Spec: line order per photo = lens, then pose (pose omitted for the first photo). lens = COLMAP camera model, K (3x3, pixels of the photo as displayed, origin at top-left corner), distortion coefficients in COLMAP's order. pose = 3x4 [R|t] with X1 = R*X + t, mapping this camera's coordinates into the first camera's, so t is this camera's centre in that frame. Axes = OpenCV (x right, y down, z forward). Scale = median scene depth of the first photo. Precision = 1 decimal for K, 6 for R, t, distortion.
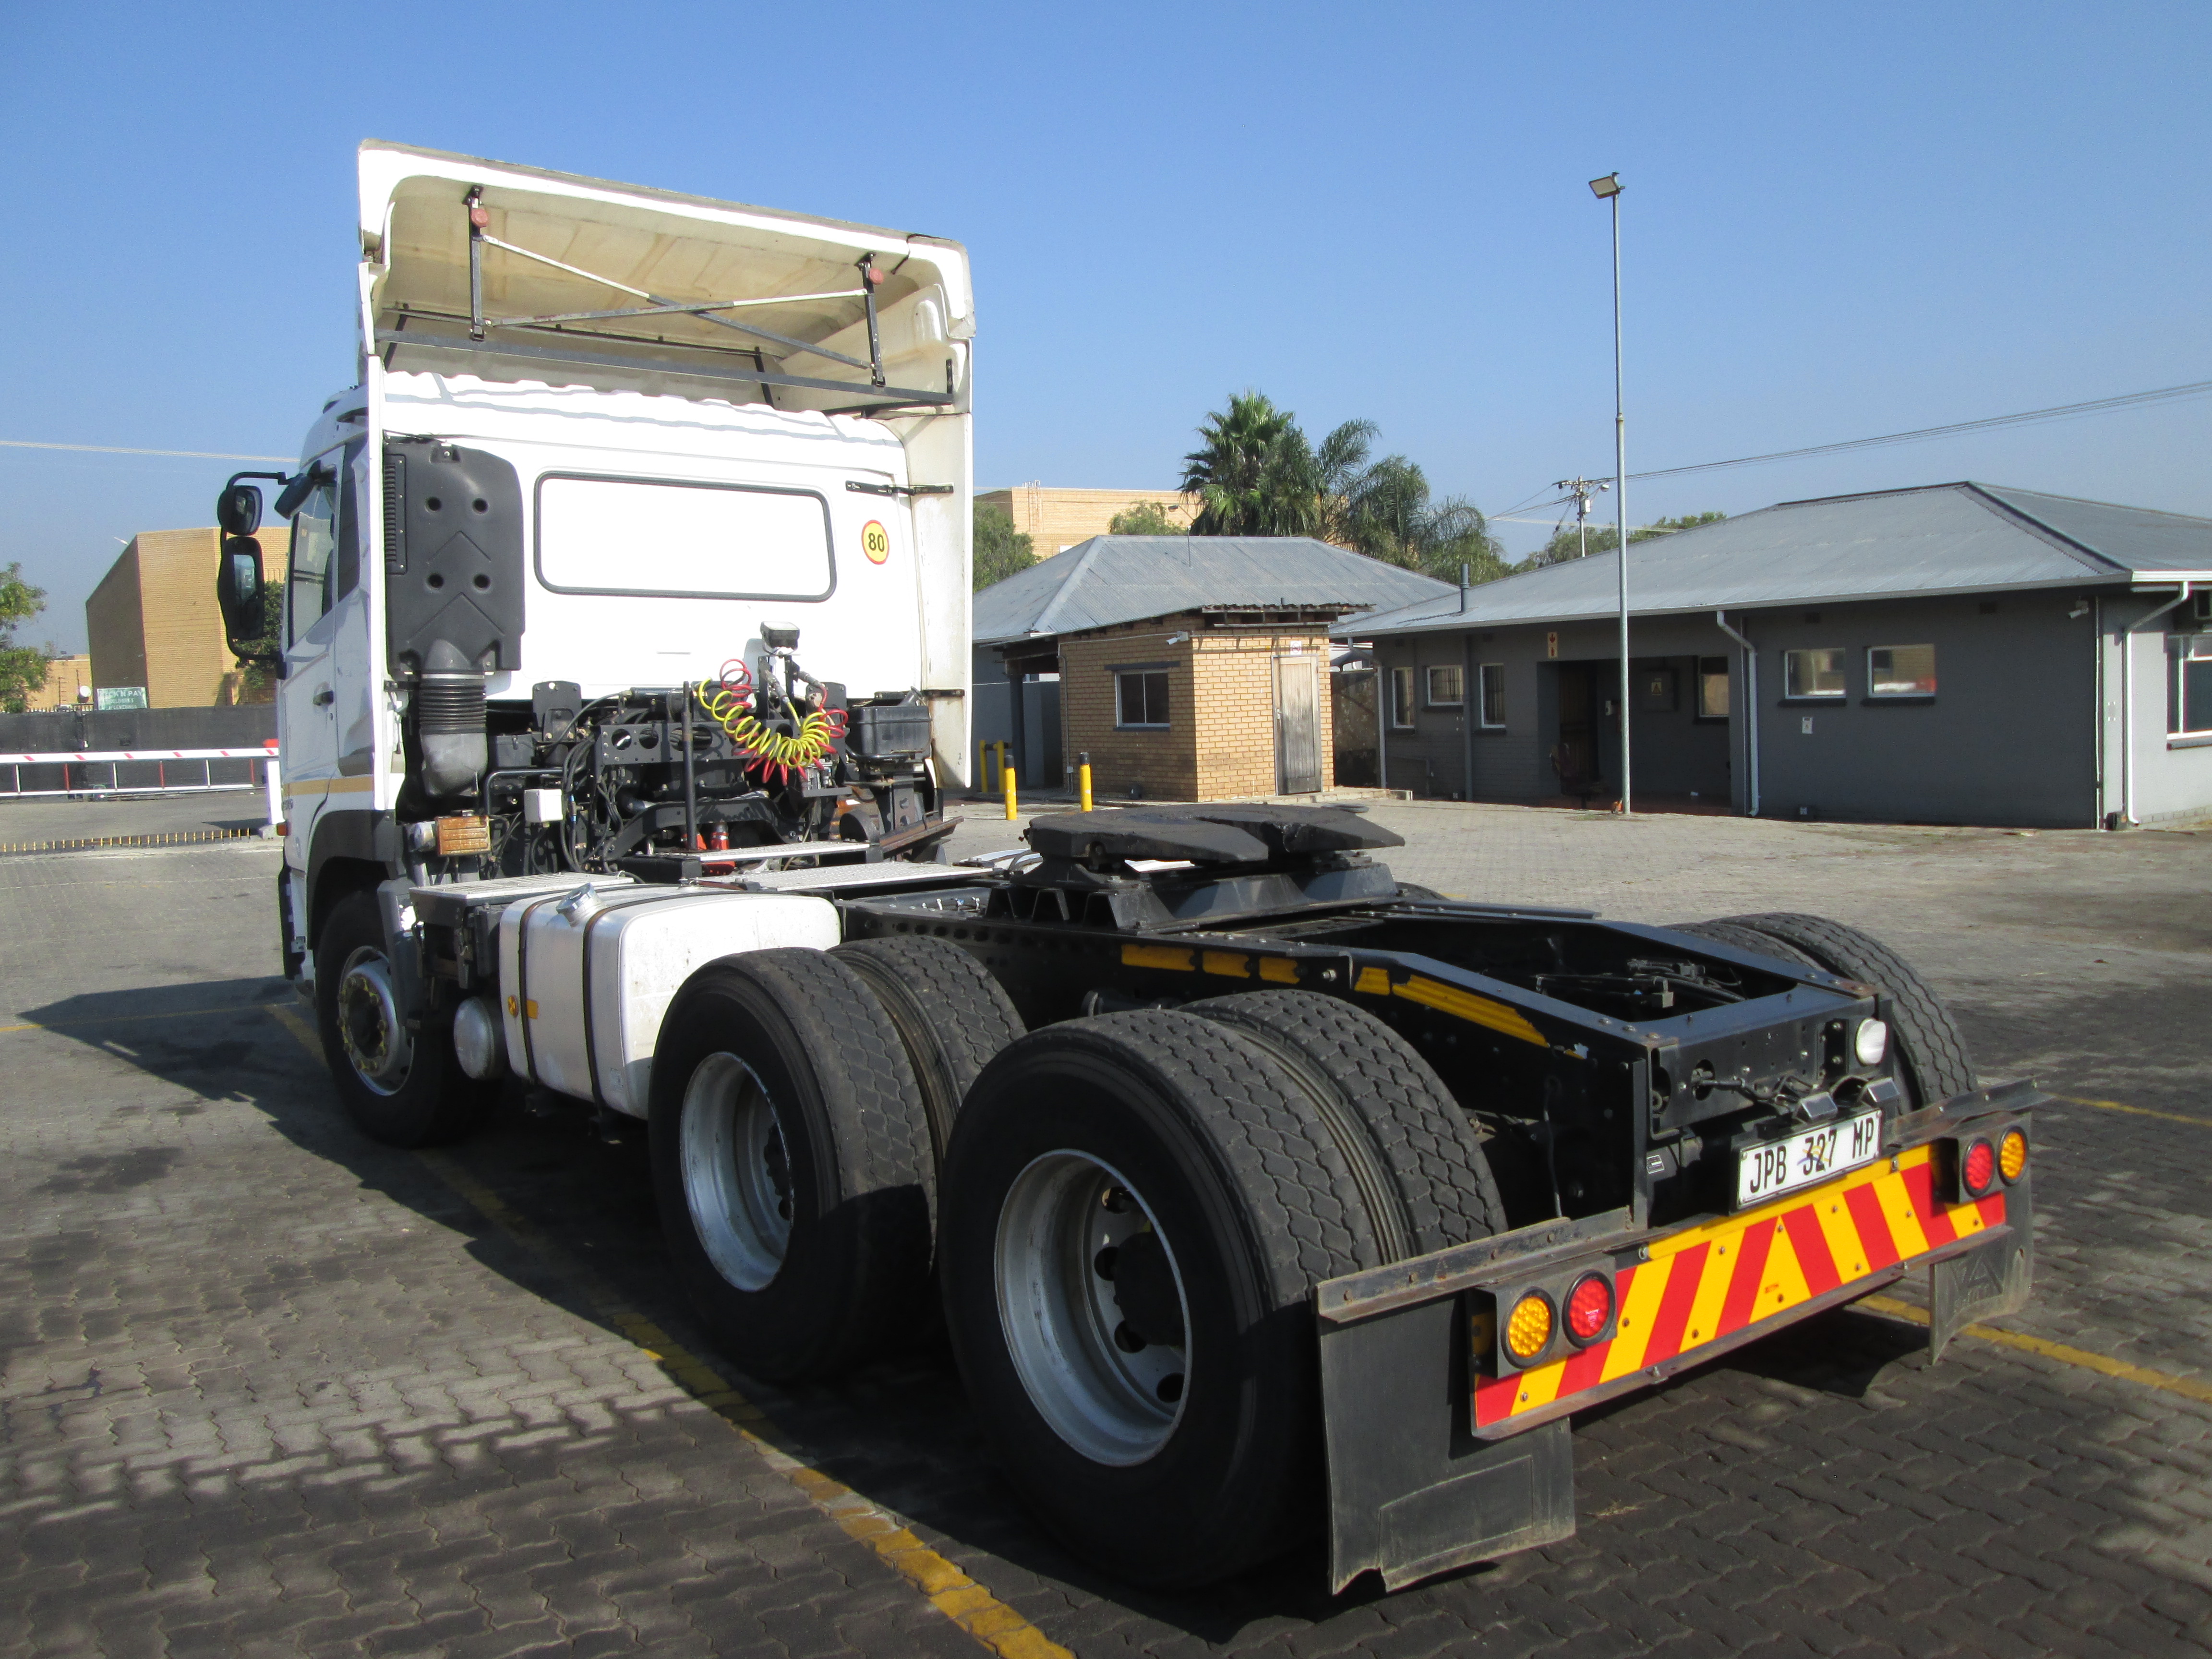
lens RADIAL K [[1804.2, 0, 1114.3], [0, 1804.2, 822.2], [0, 0, 1]] dist [-0.057114, 0.030992]
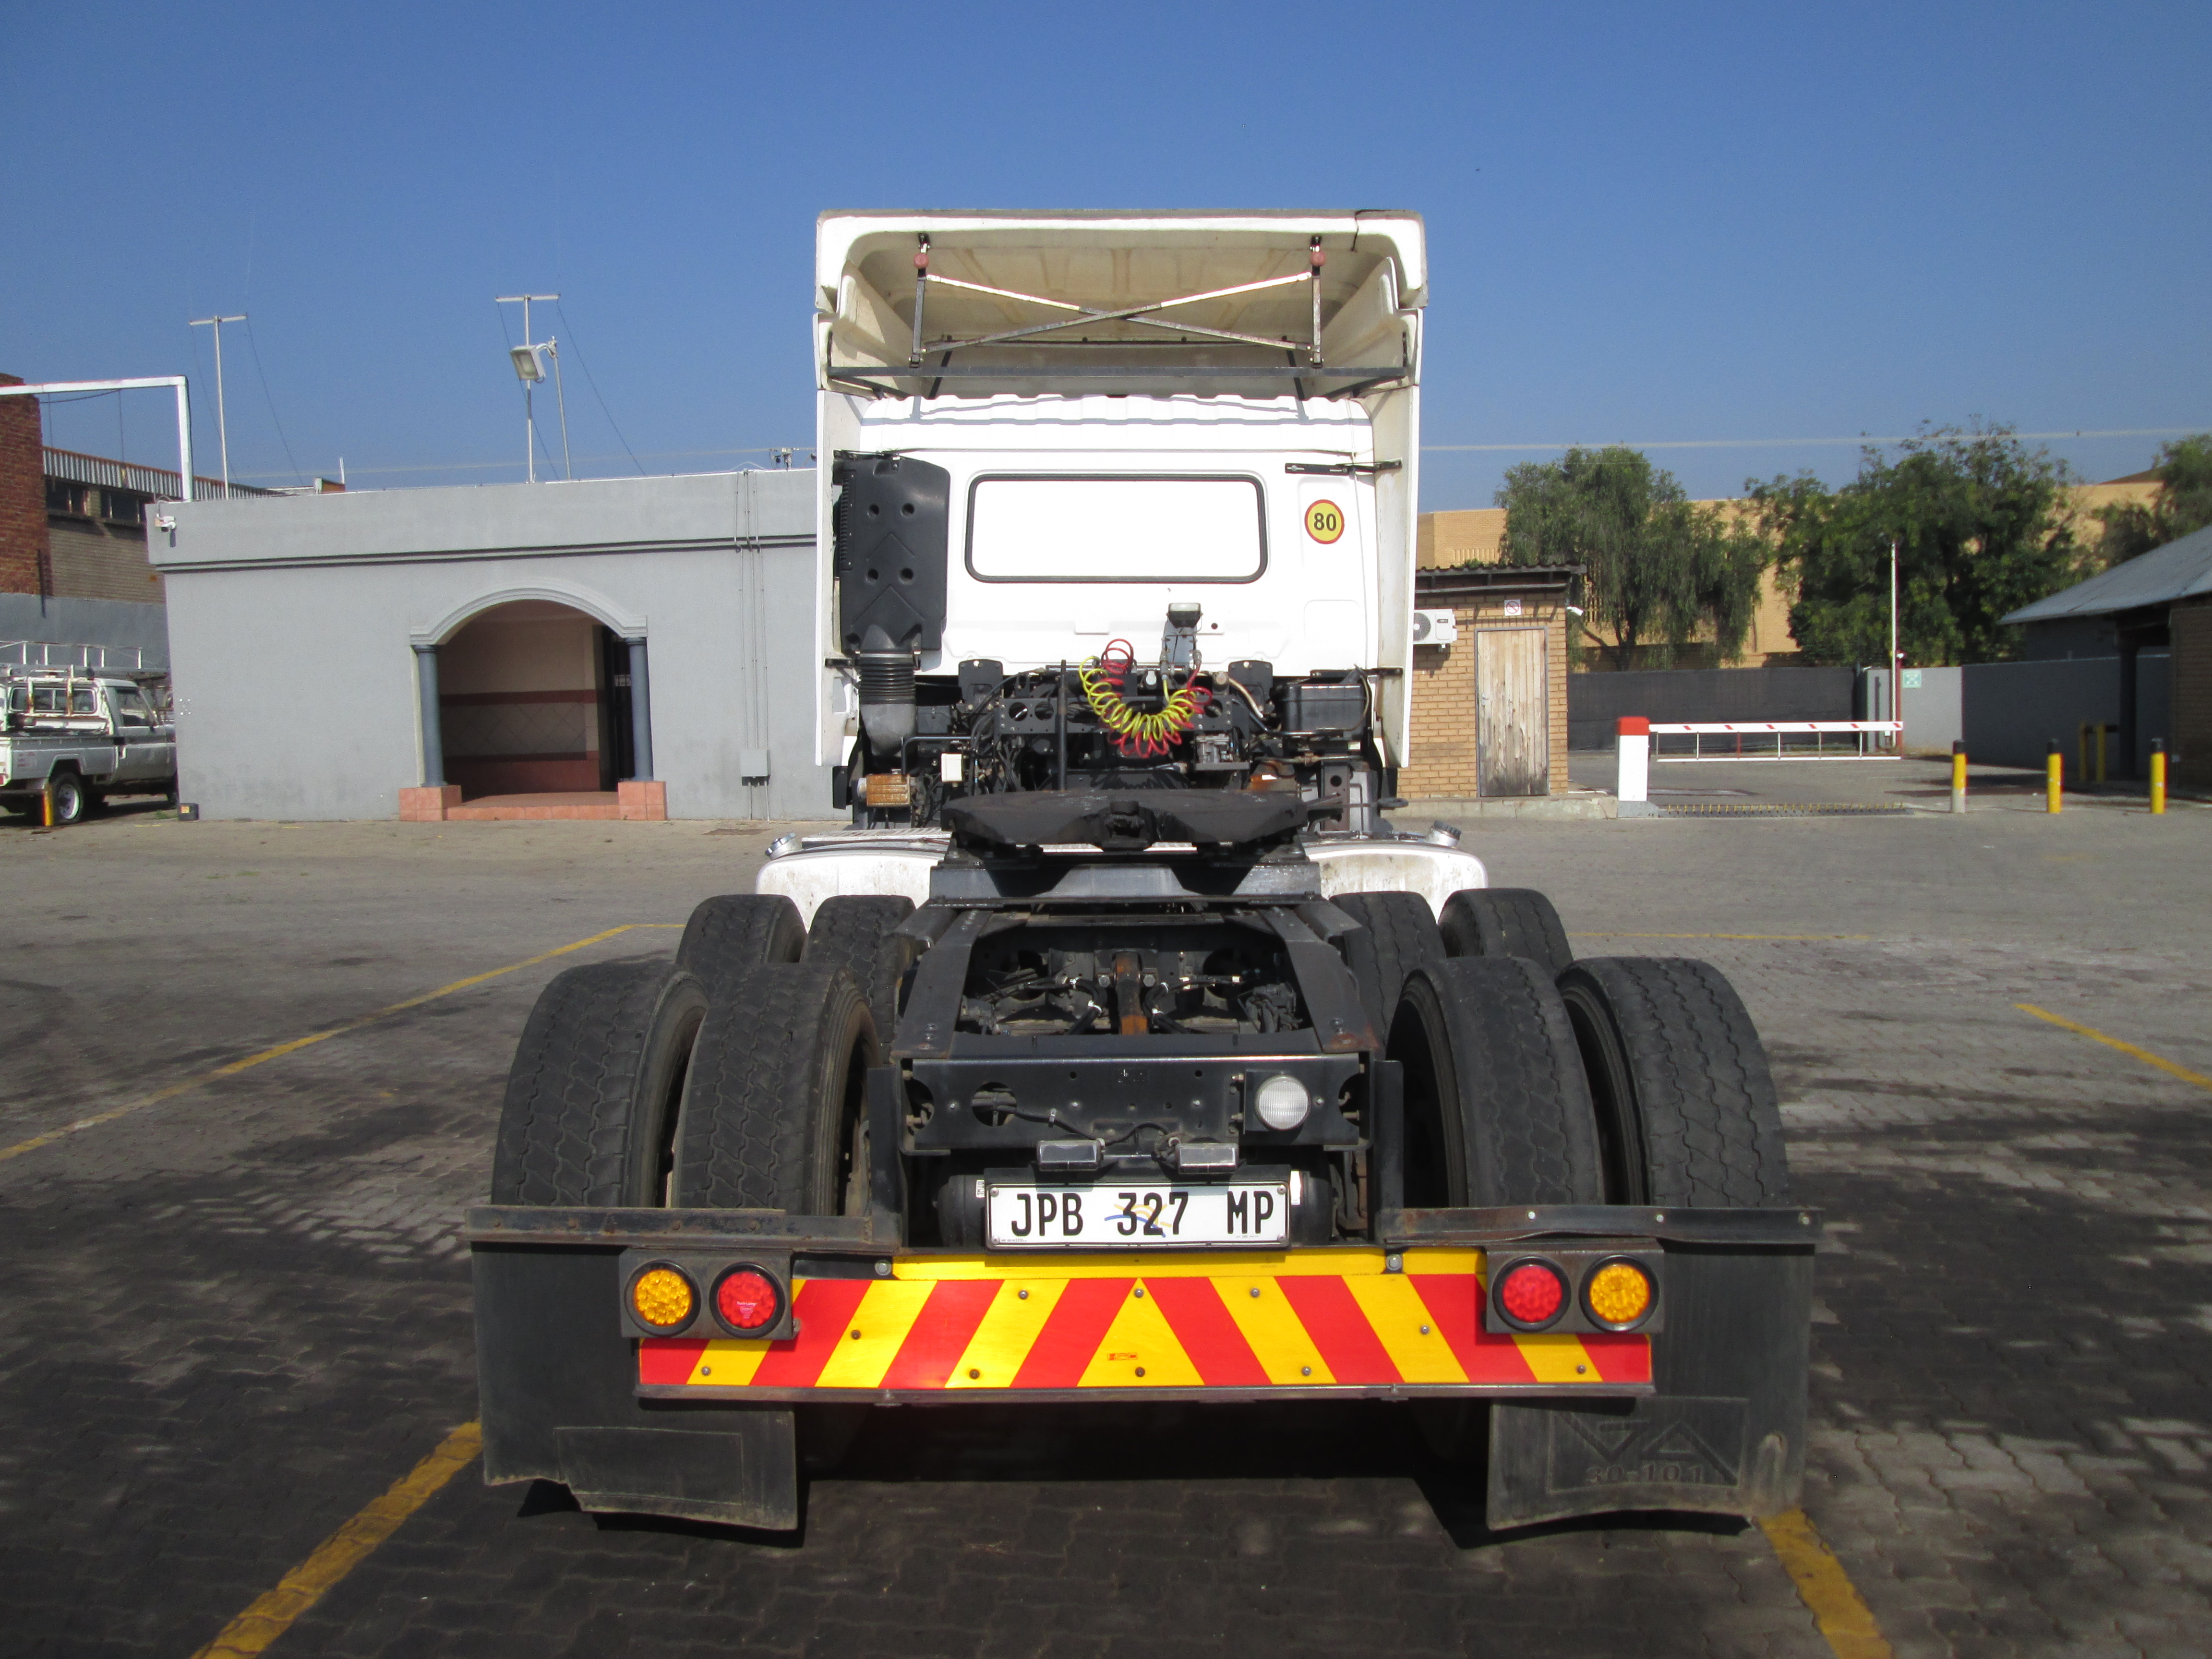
lens RADIAL K [[1804.2, 0, 1125.6], [0, 1804.2, 821.6], [0, 0, 1]] dist [-0.057114, 0.030992]
pose [[0.782973, 0.057520, -0.619390, 0.486265], [-0.047046, 0.998339, 0.033241, -0.018319], [0.620274, 0.003113, 0.784379, 0.160923]]
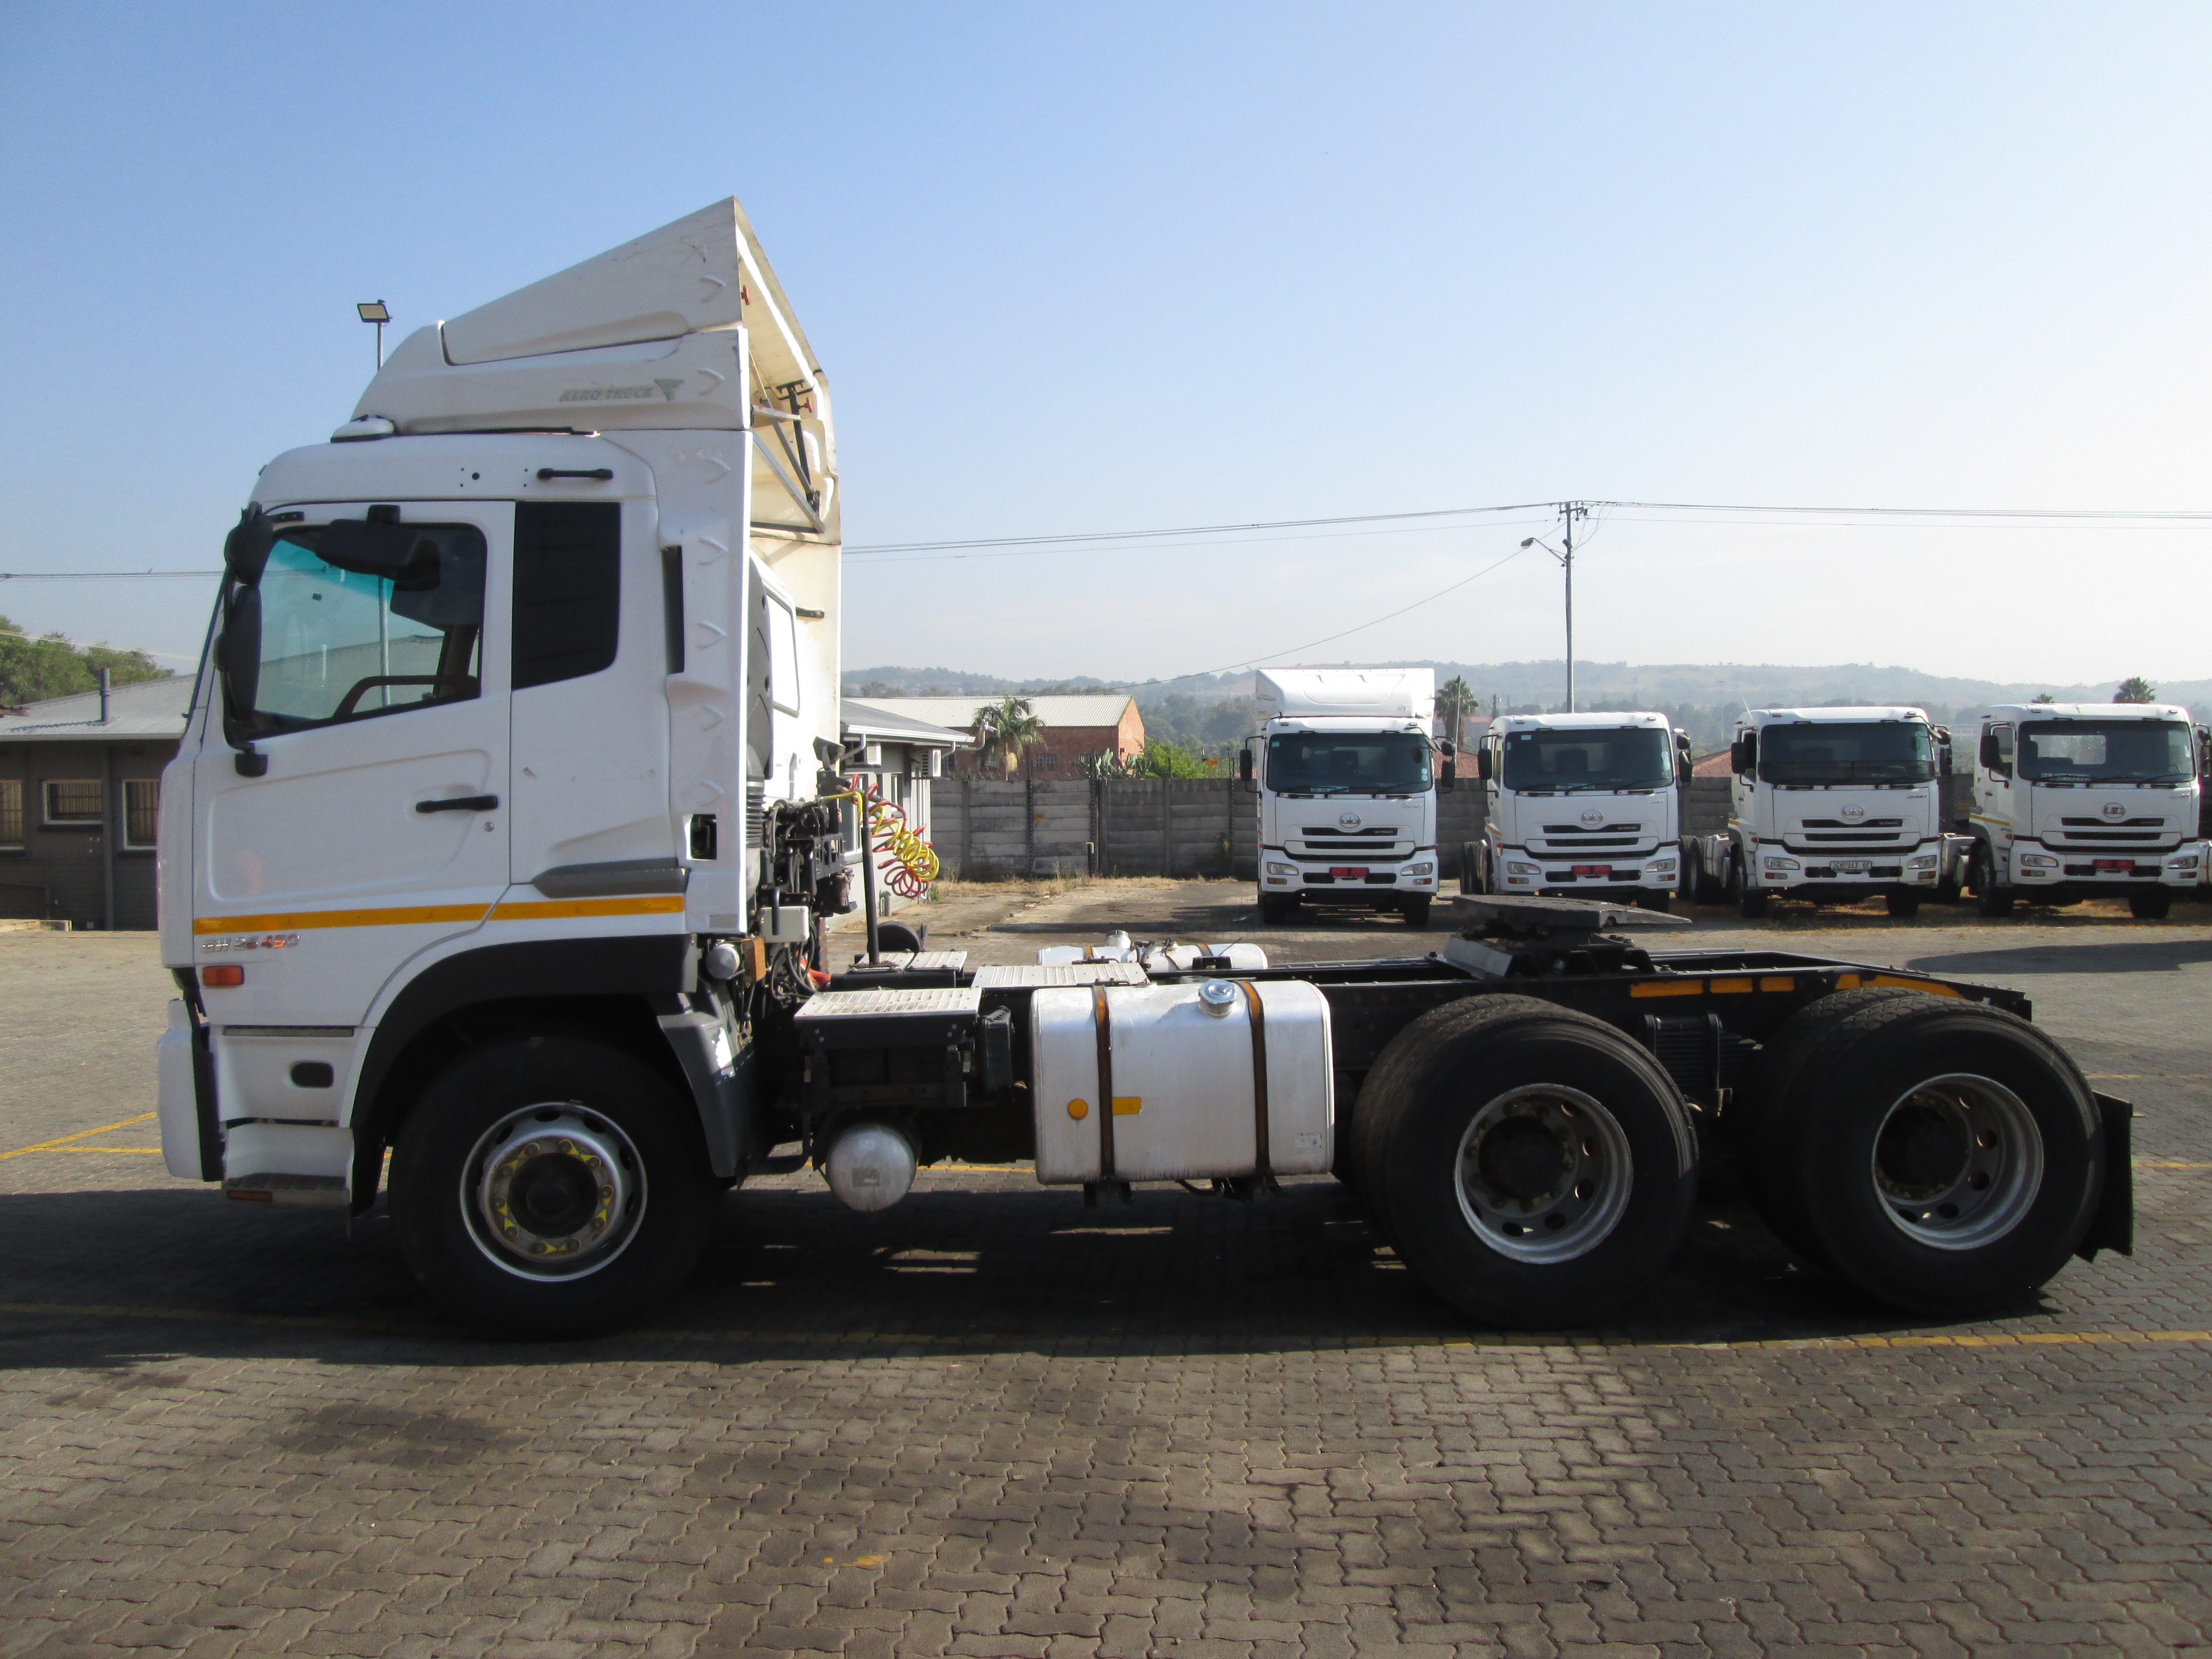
lens RADIAL K [[1804.2, 0, 1124.4], [0, 1804.2, 822.0], [0, 0, 1]] dist [-0.057114, 0.030992]
pose [[0.583257, 0.017586, 0.812097, -0.979764], [0.039253, 0.997987, -0.049803, -0.008722], [-0.811338, 0.060925, 0.581393, 0.307579]]
